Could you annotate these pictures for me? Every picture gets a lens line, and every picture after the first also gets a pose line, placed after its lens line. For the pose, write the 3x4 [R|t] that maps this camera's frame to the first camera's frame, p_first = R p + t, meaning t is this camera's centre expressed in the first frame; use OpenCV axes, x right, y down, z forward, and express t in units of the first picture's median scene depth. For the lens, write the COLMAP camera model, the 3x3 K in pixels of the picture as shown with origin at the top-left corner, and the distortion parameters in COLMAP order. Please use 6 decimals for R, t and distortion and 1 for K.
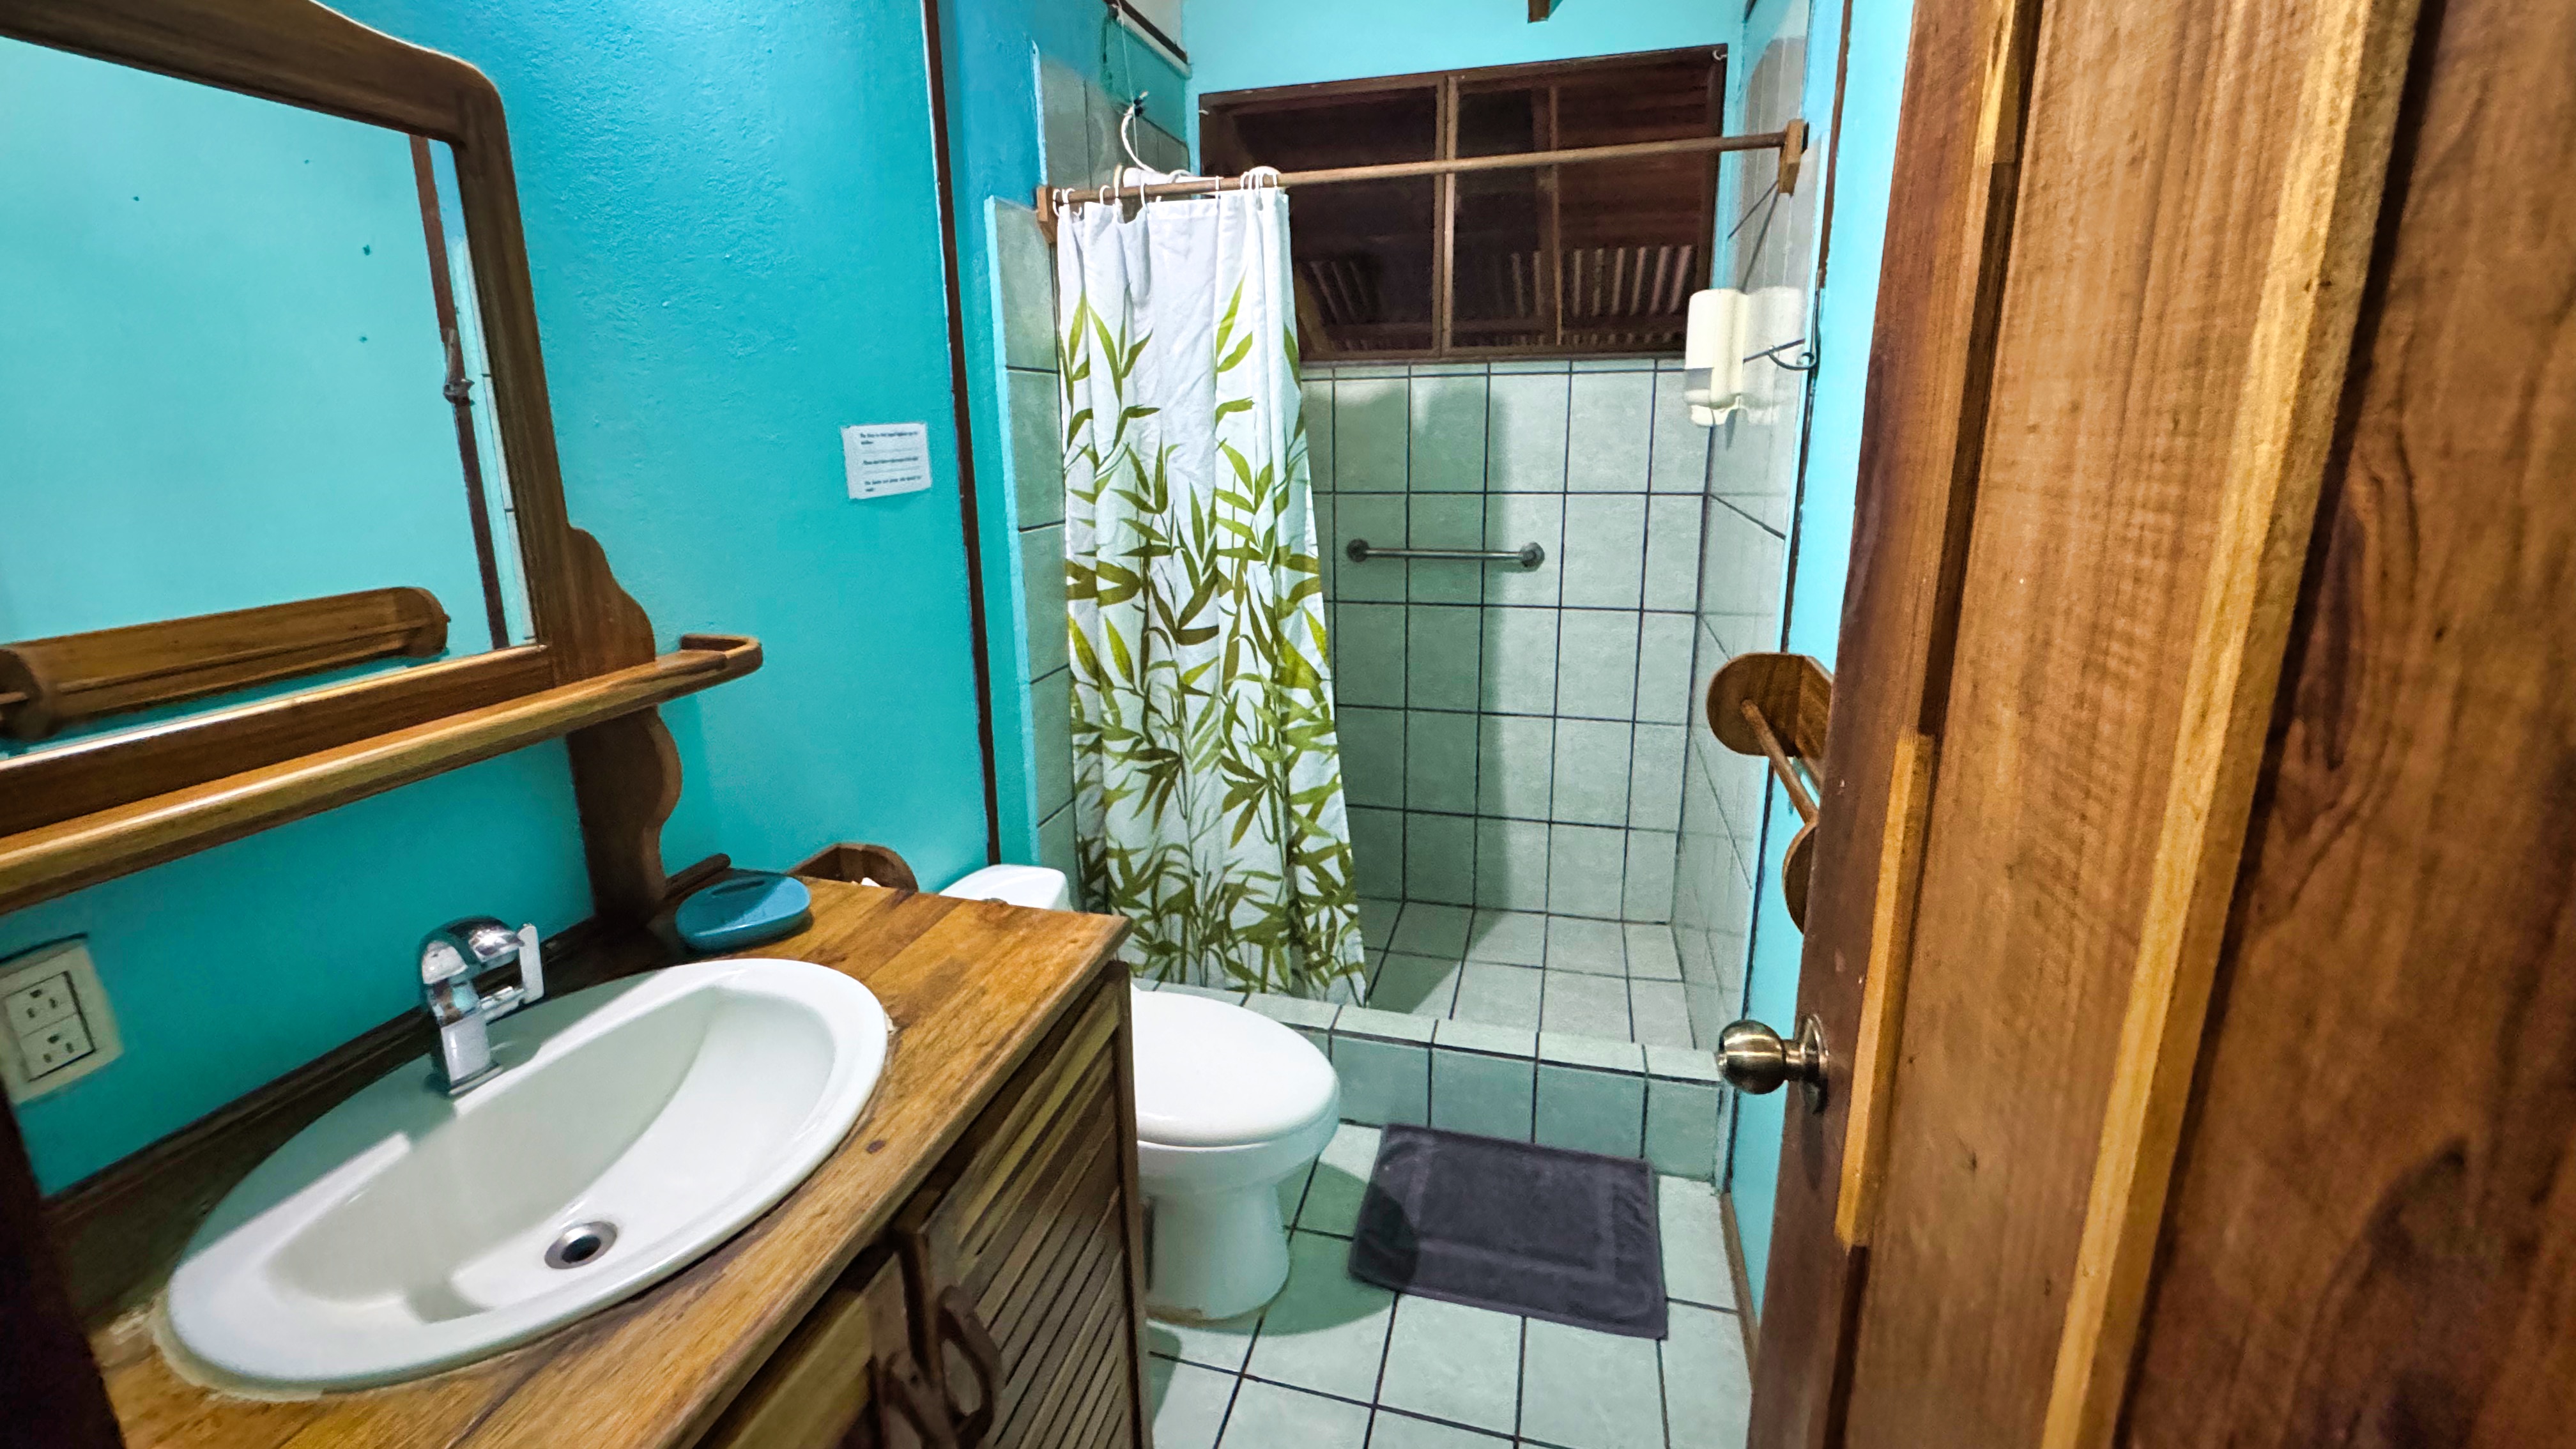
lens RADIAL K [[1127.5, 0, 1284.7], [0, 1127.5, 720.5], [0, 0, 1]] dist [0.002405, -0.000015]
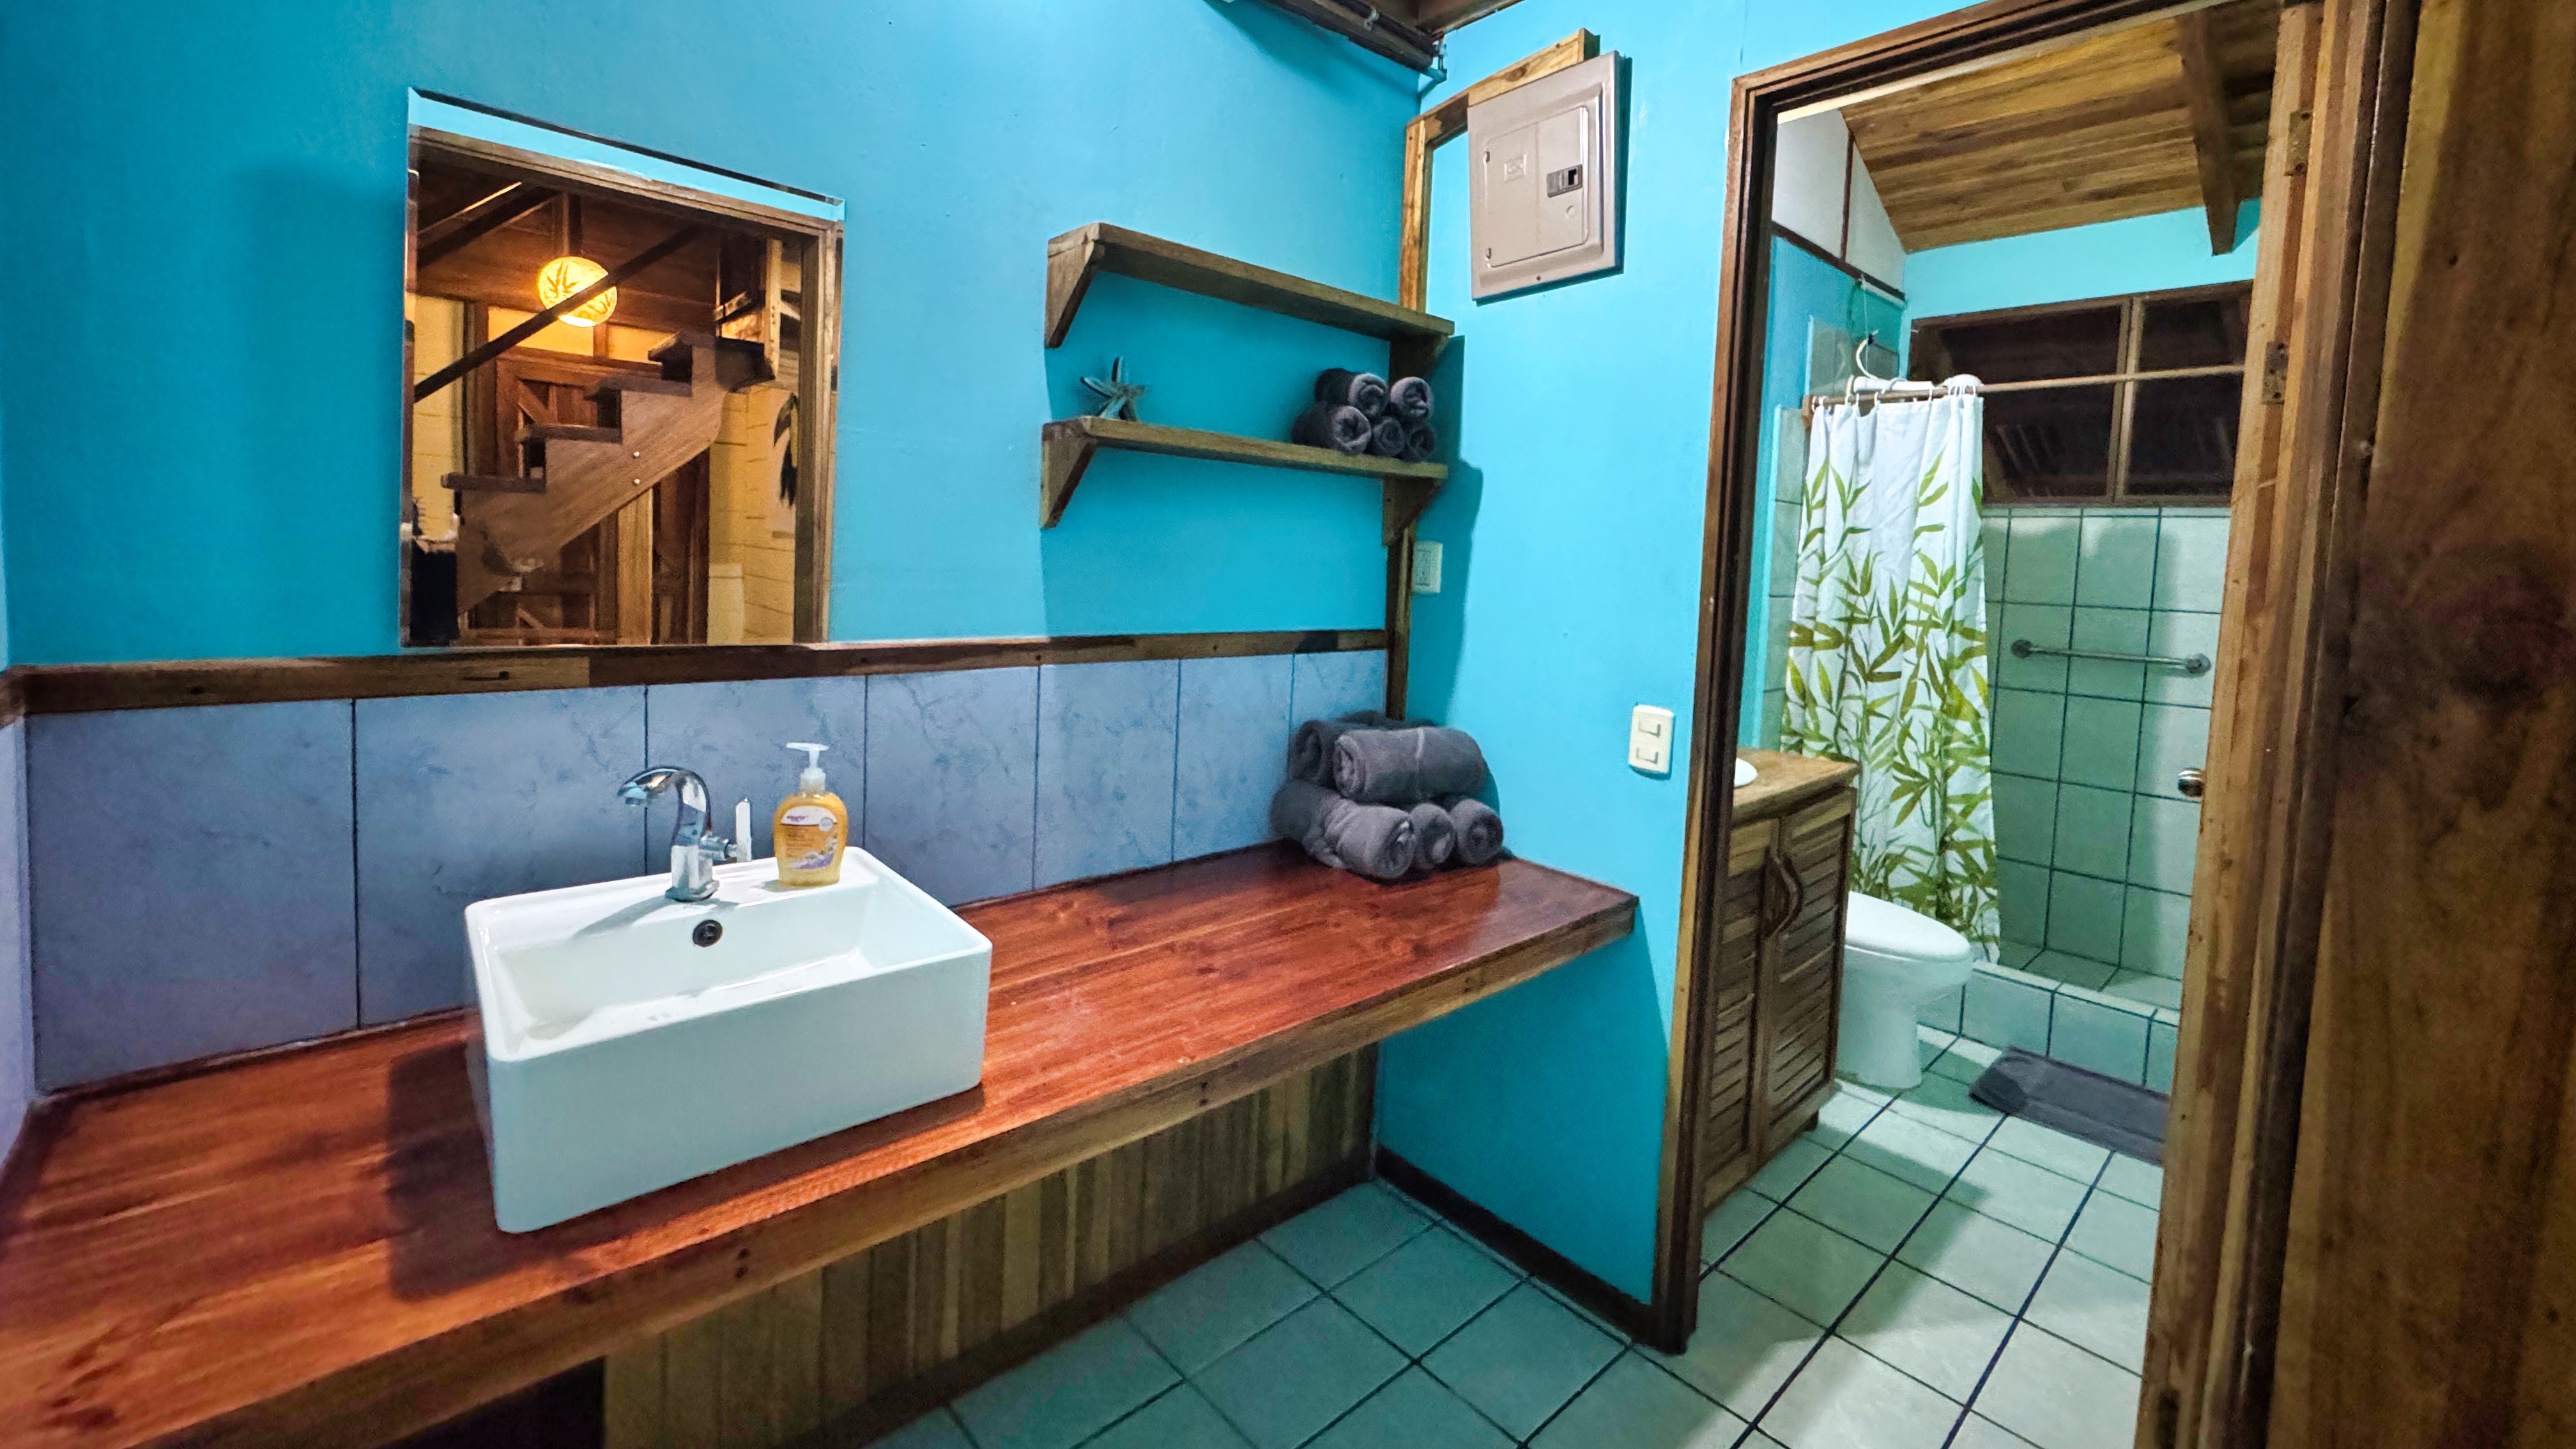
lens RADIAL K [[1031.6, 0, 1312.6], [0, 1031.6, 617.3], [0, 0, 1]] dist [-0.004345, -0.000078]
pose [[0.849983, 0.081918, -0.520402, -0.017870], [-0.180448, 0.973351, -0.141513, 0.173786], [0.494942, 0.214189, 0.842114, -0.523694]]
